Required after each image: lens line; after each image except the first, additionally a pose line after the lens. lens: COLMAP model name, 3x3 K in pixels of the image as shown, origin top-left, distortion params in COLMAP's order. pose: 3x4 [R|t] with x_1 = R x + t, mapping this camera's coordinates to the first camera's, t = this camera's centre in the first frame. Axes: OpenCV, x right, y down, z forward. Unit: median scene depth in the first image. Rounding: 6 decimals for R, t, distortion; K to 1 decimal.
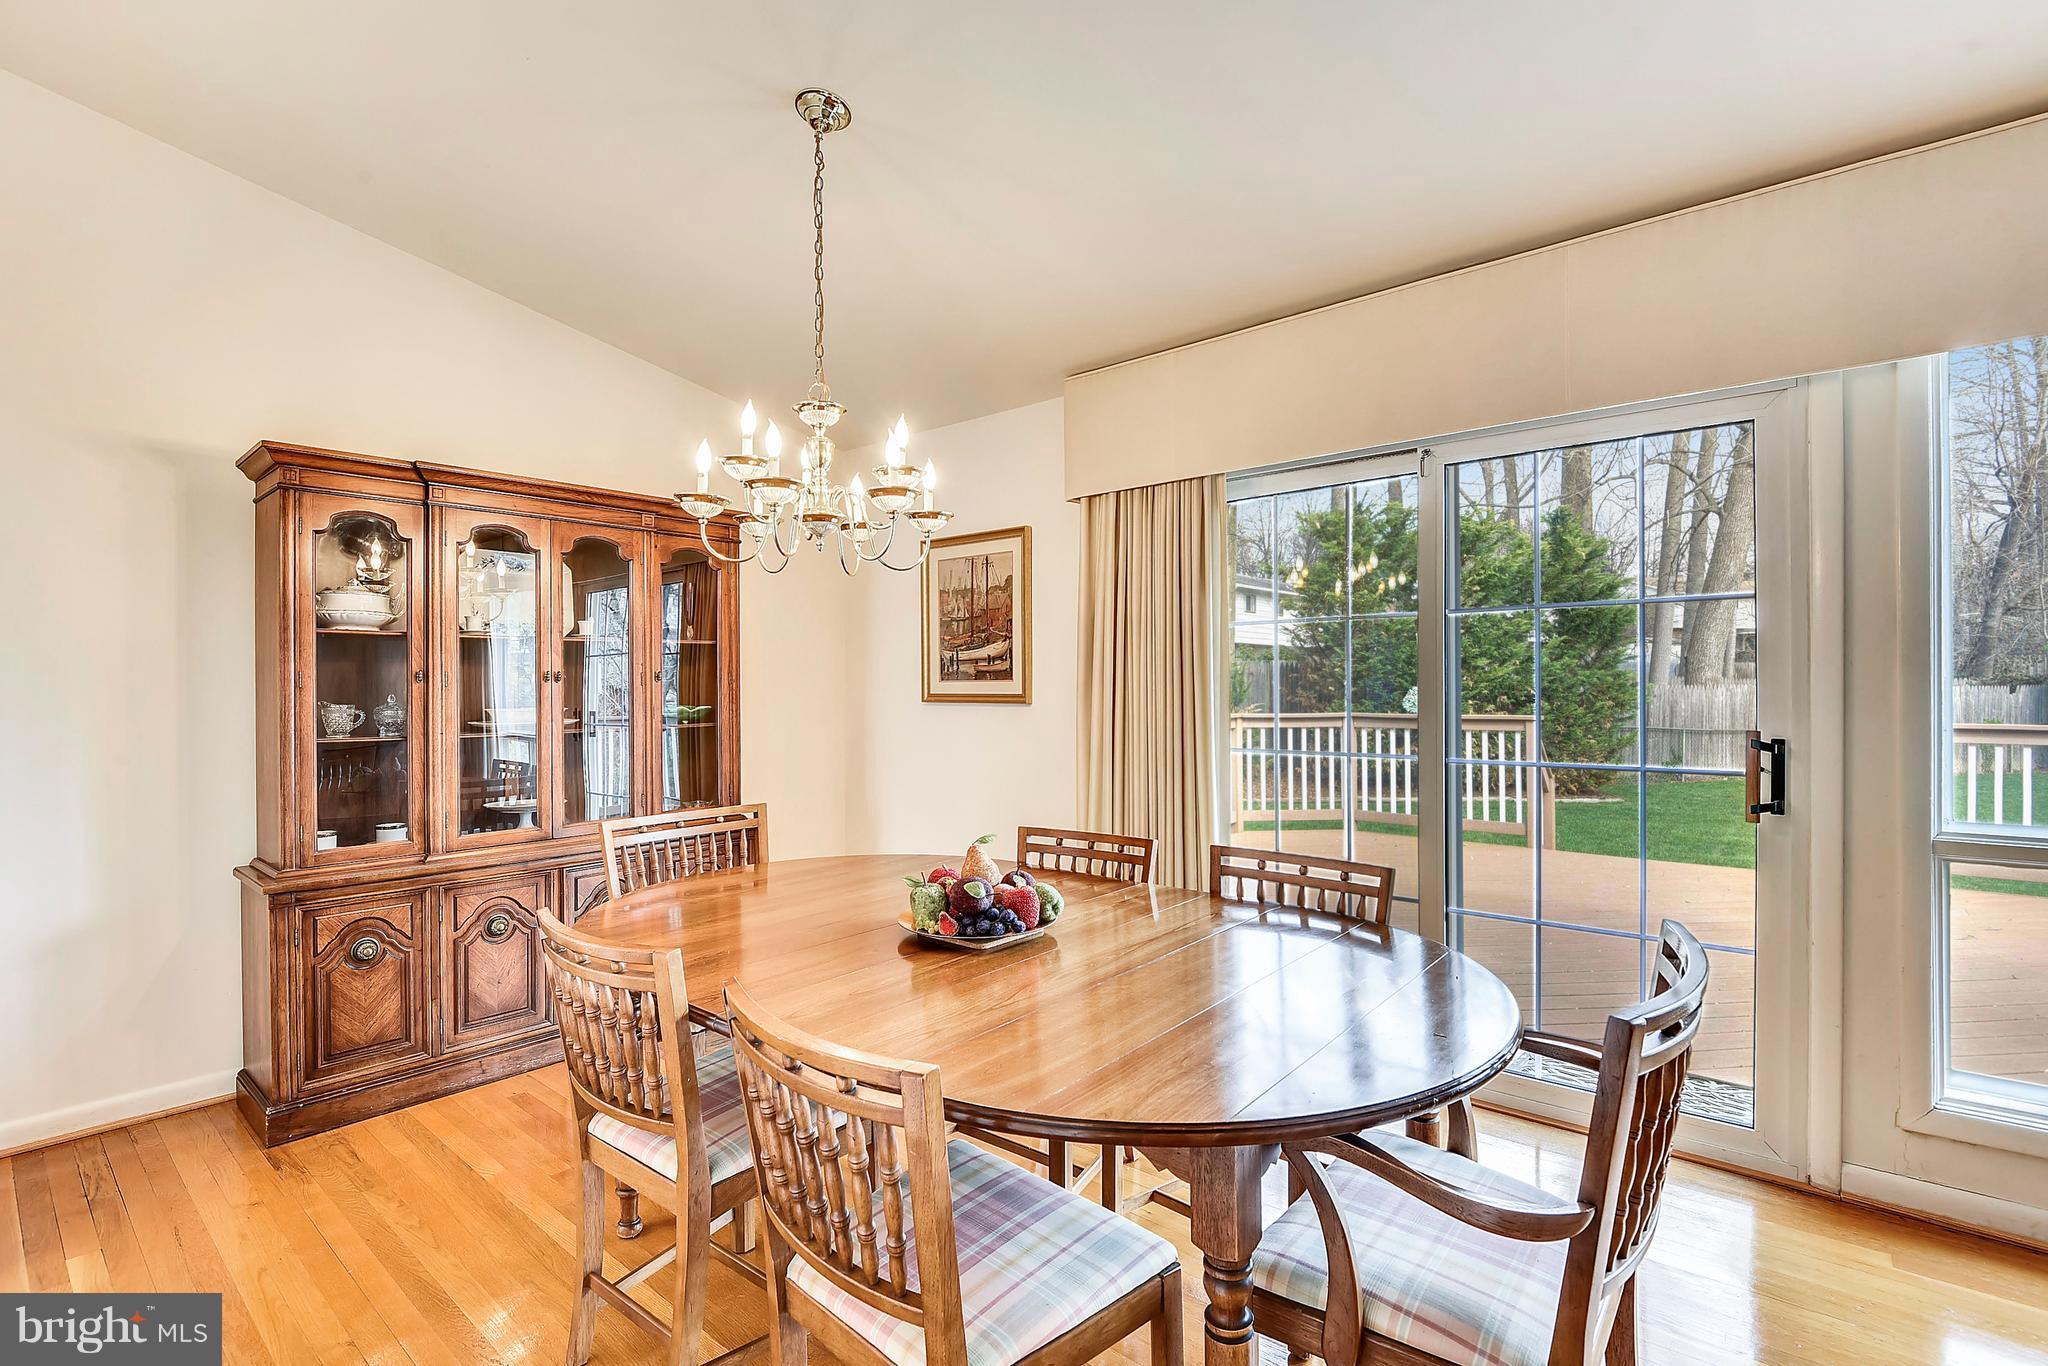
lens RADIAL K [[950.2, 0, 1038.6], [0, 950.2, 684.7], [0, 0, 1]] dist [0.000335, -0.016168]
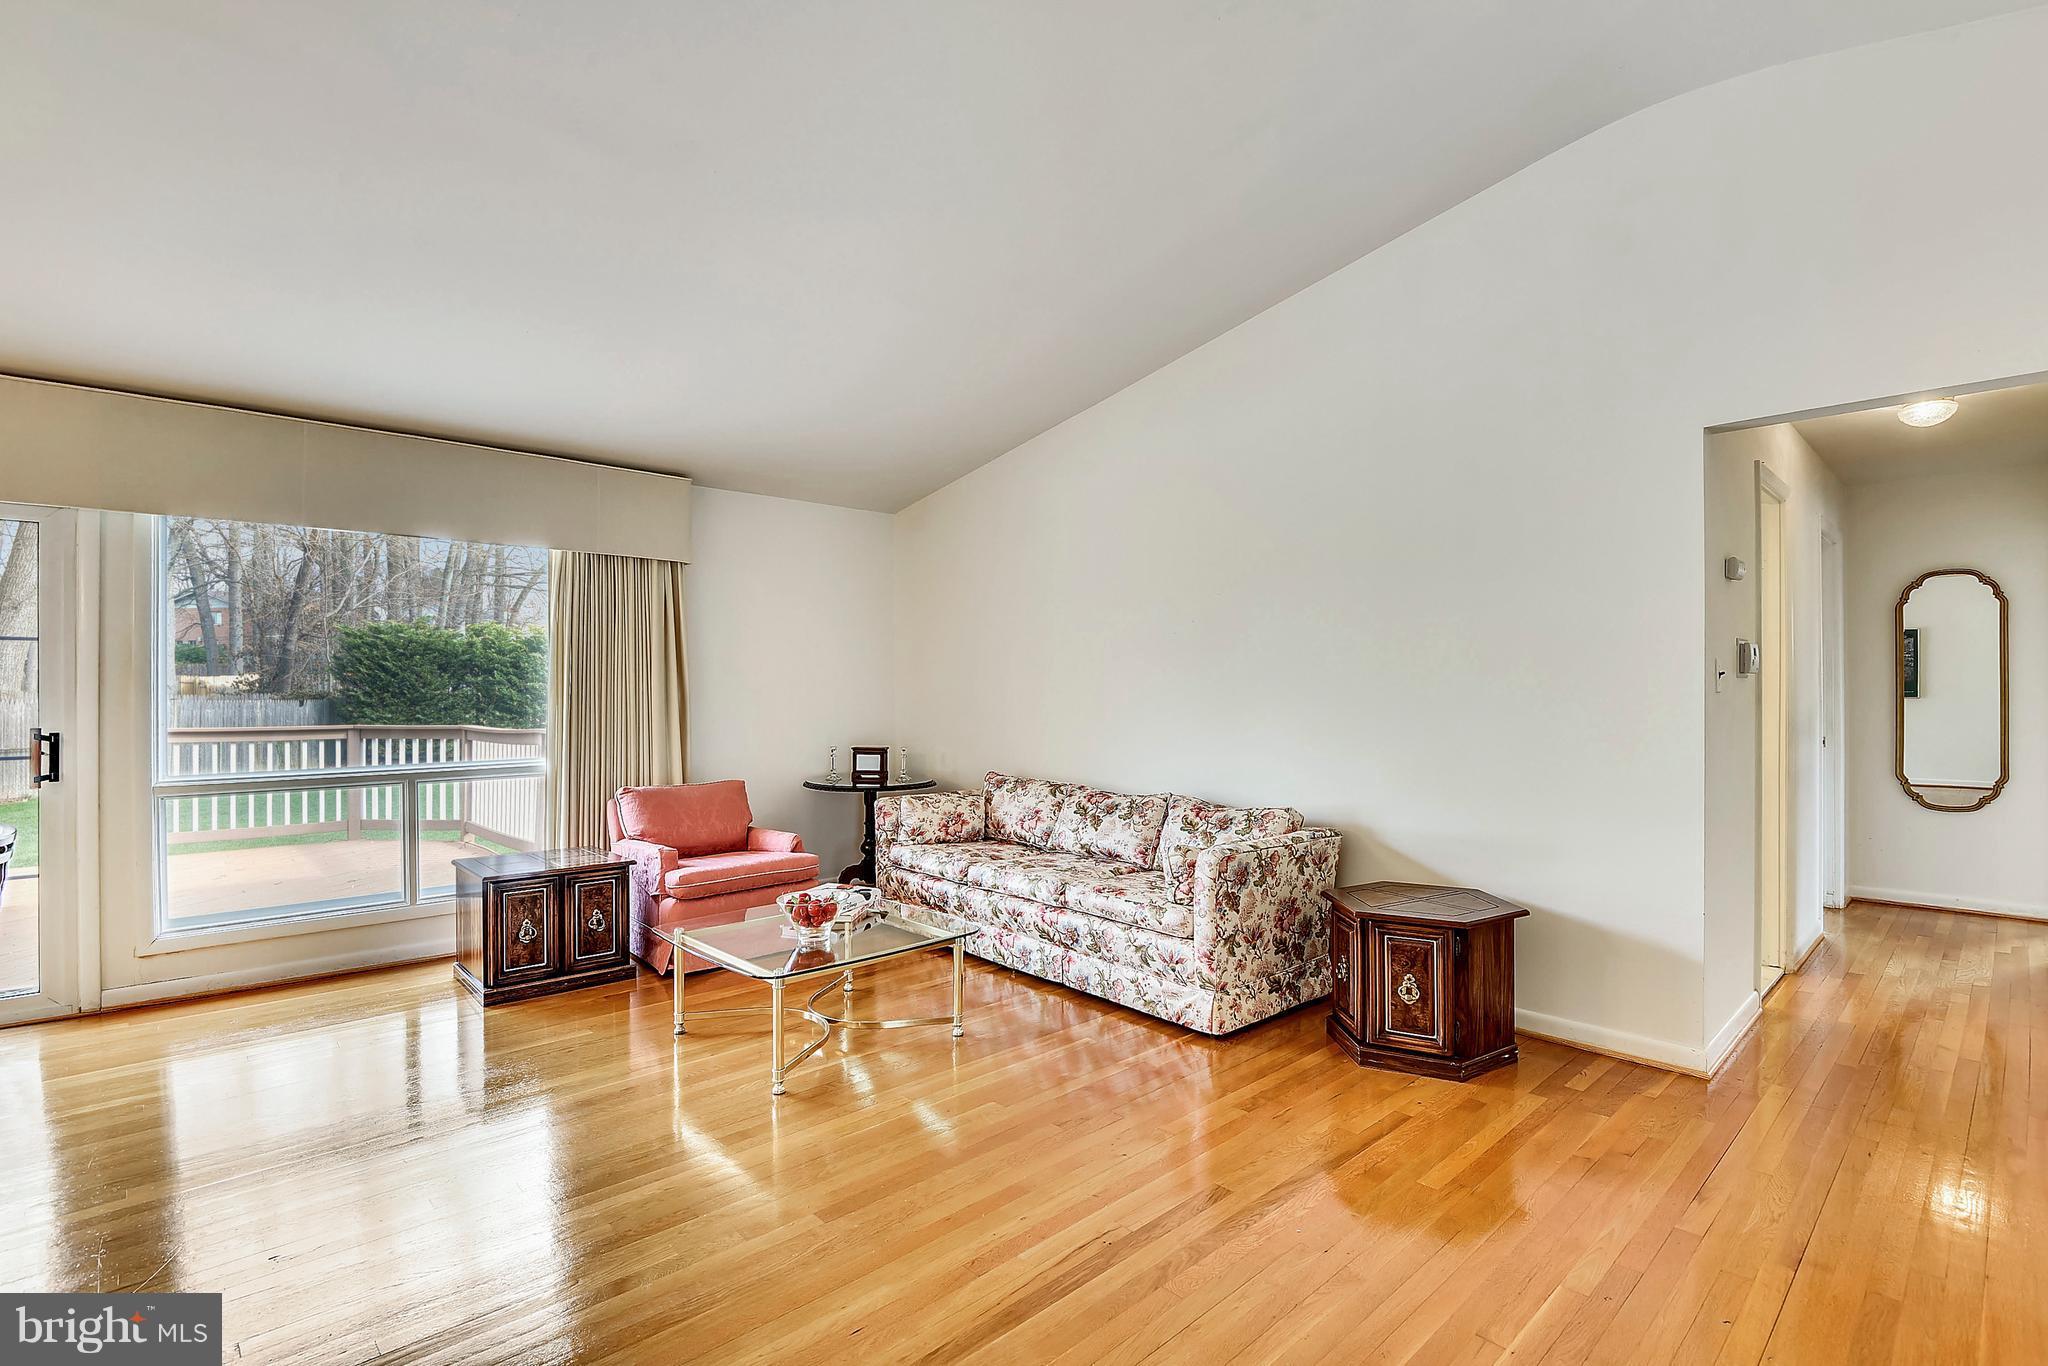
lens RADIAL K [[950.2, 0, 1038.6], [0, 950.2, 684.7], [0, 0, 1]] dist [0.000335, -0.016168]
pose [[0.114002, 0.012380, 0.993403, -0.352203], [0.003497, 0.999911, -0.012862, 0.002232], [-0.993474, 0.004940, 0.113949, -0.497129]]
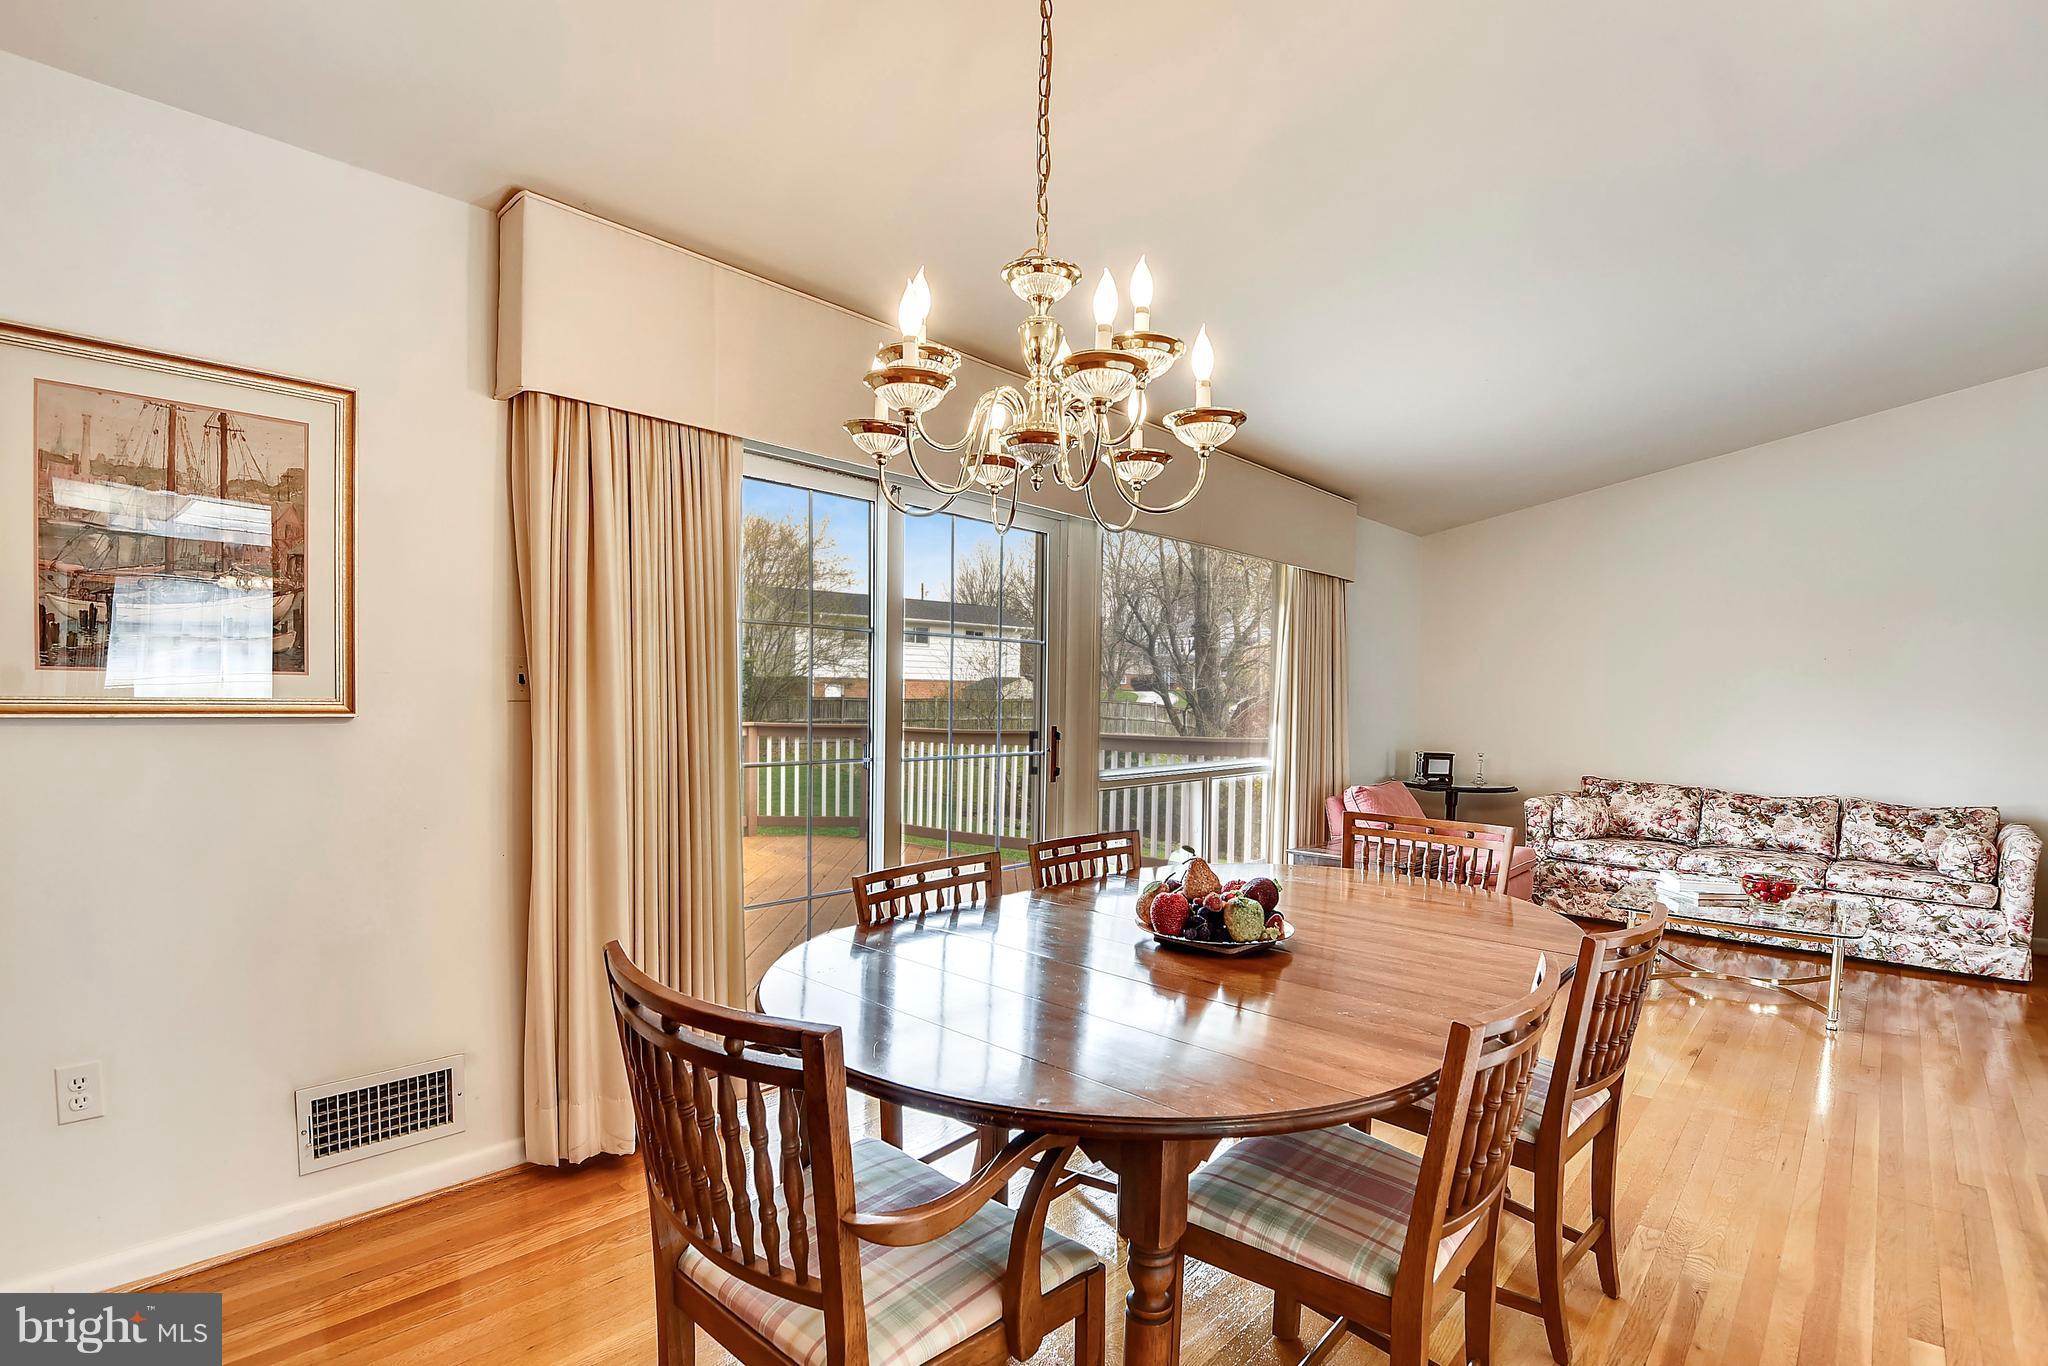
lens RADIAL K [[999.3, 0, 1073.5], [0, 999.3, 736.7], [0, 0, 1]] dist [-0.000357, -0.020083]
pose [[-0.011762, -0.036257, 0.999273, -0.607530], [-0.016657, 0.999211, 0.036058, 0.001758], [-0.999792, -0.016221, -0.012357, 0.645162]]
